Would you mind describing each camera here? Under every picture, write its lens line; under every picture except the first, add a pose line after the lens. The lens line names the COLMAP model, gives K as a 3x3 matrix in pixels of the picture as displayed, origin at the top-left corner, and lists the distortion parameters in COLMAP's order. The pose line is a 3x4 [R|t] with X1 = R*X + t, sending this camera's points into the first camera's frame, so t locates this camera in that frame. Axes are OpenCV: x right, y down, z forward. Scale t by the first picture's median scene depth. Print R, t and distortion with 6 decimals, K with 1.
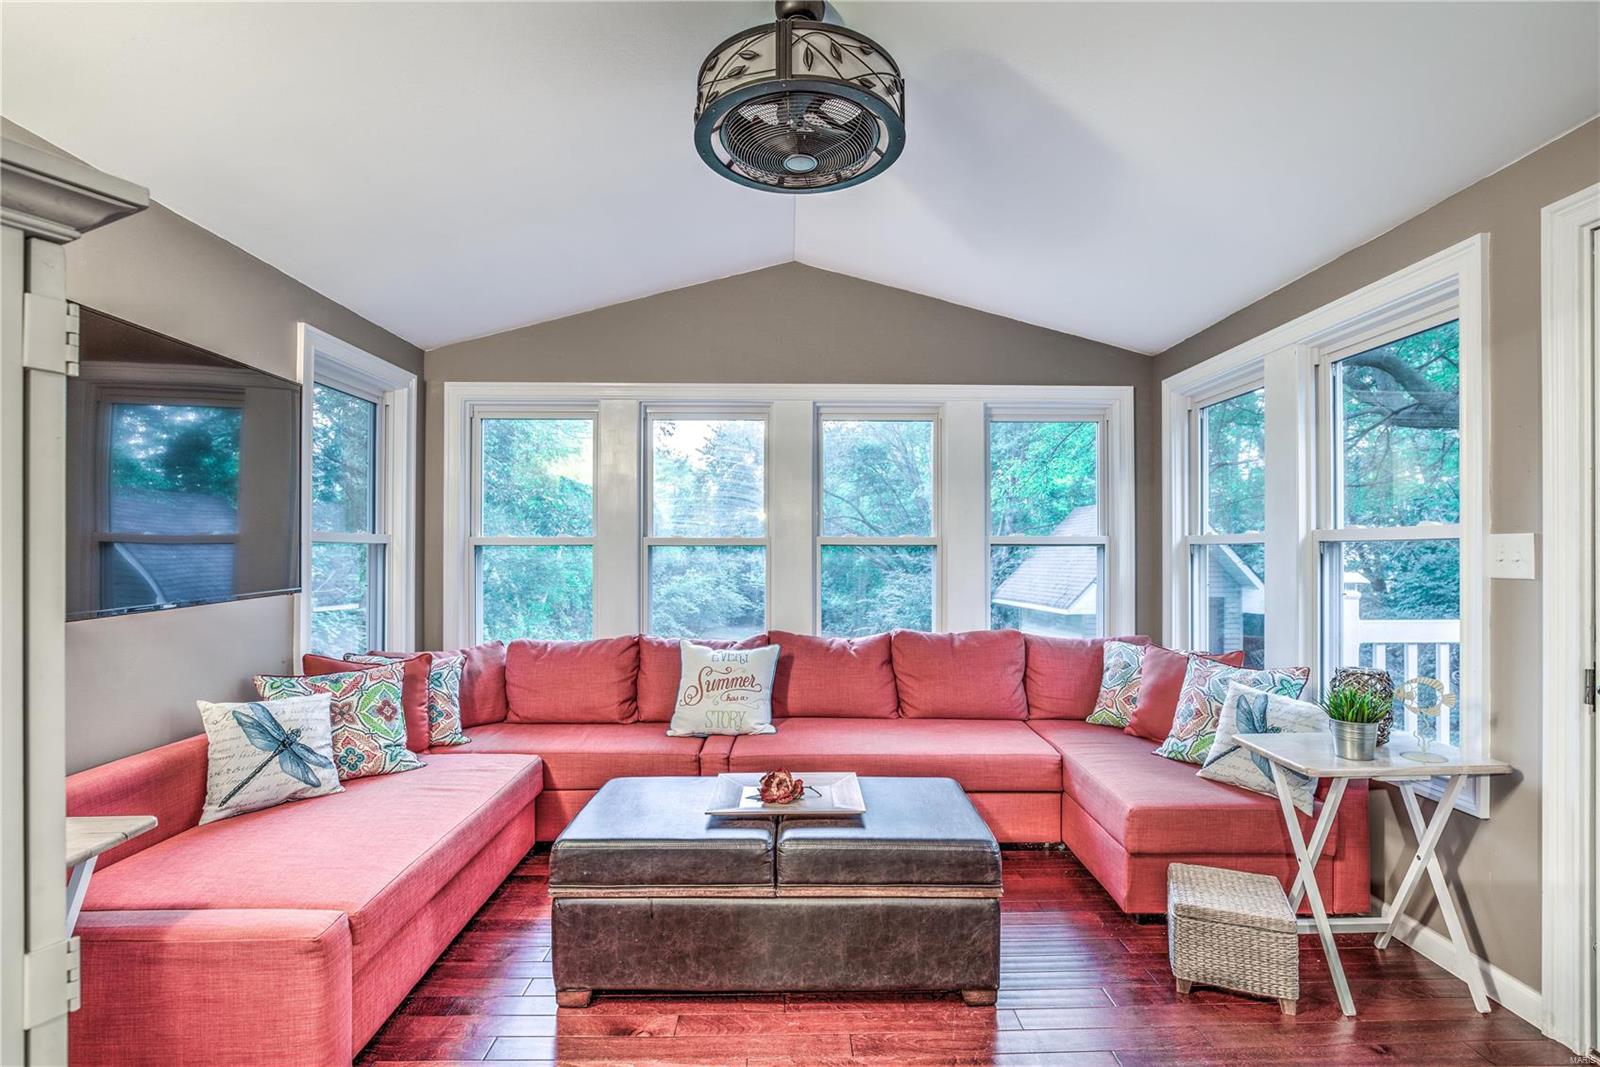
lens RADIAL K [[742.6, 0, 802.2], [0, 742.6, 543.5], [0, 0, 1]] dist [-0.010033, 0.000377]
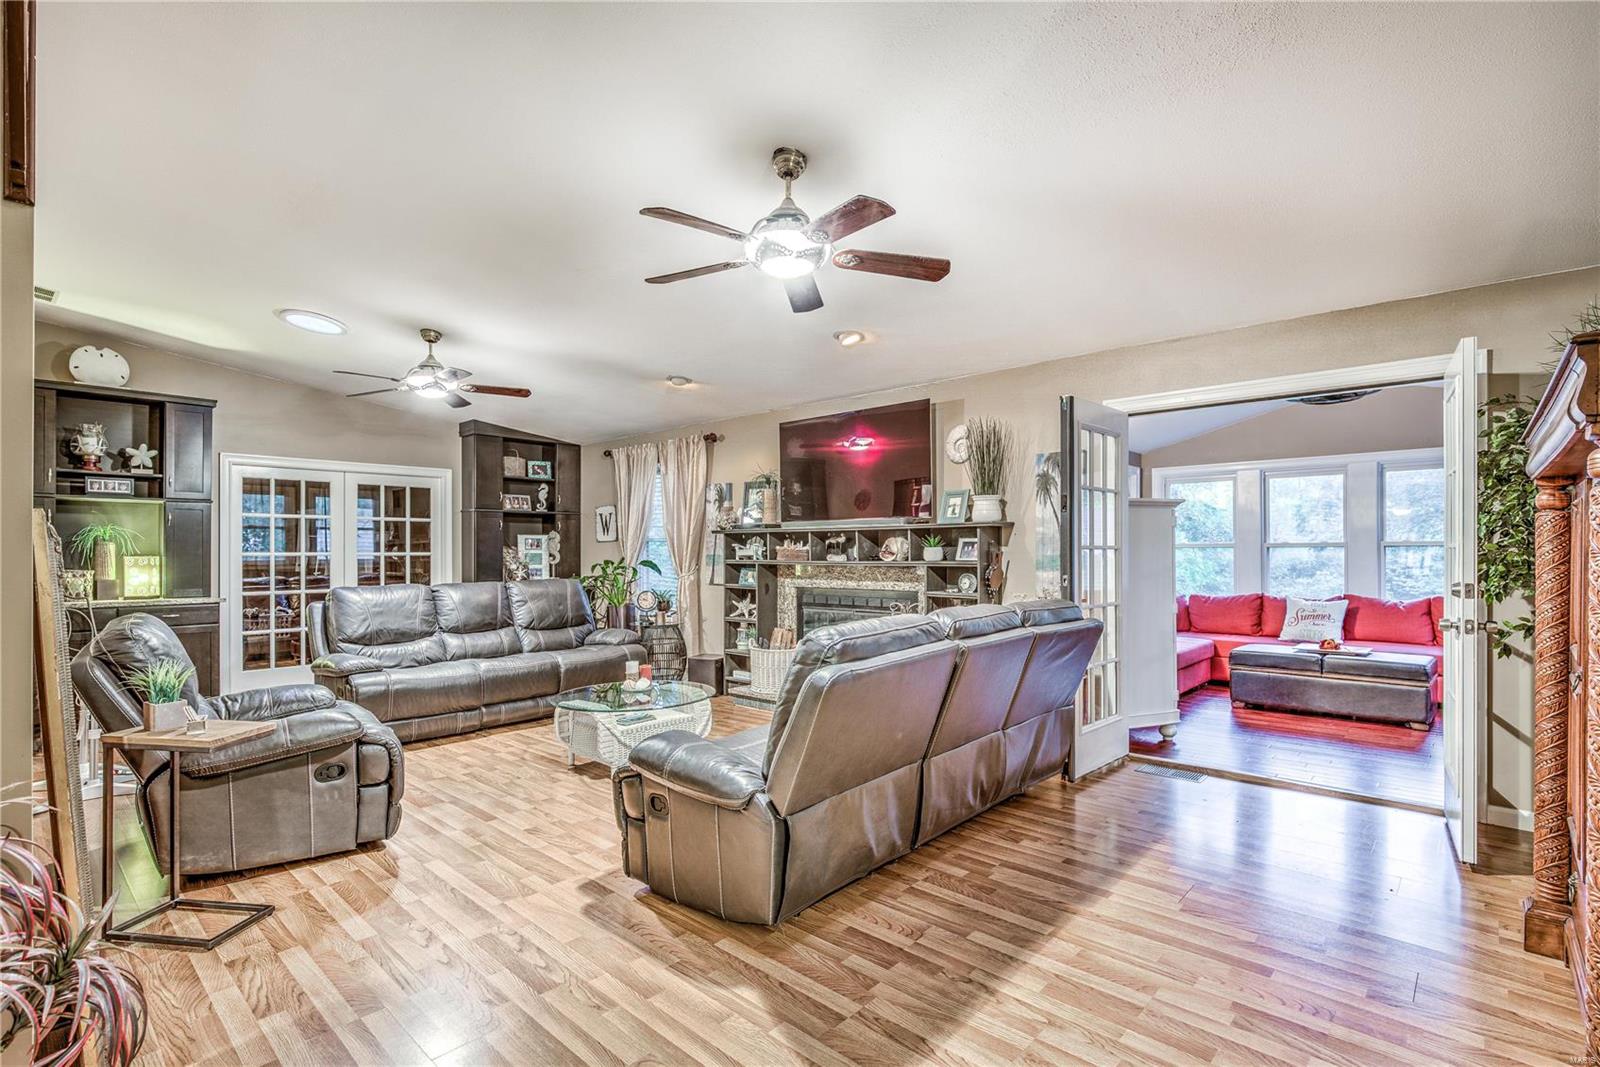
lens RADIAL K [[742.6, 0, 804.8], [0, 742.6, 549.8], [0, 0, 1]] dist [-0.010033, 0.000377]
pose [[0.721644, -0.007450, -0.692224, 0.260778], [0.011138, 0.999938, 0.000849, -0.005344], [0.692174, -0.008322, 0.721682, -1.239513]]
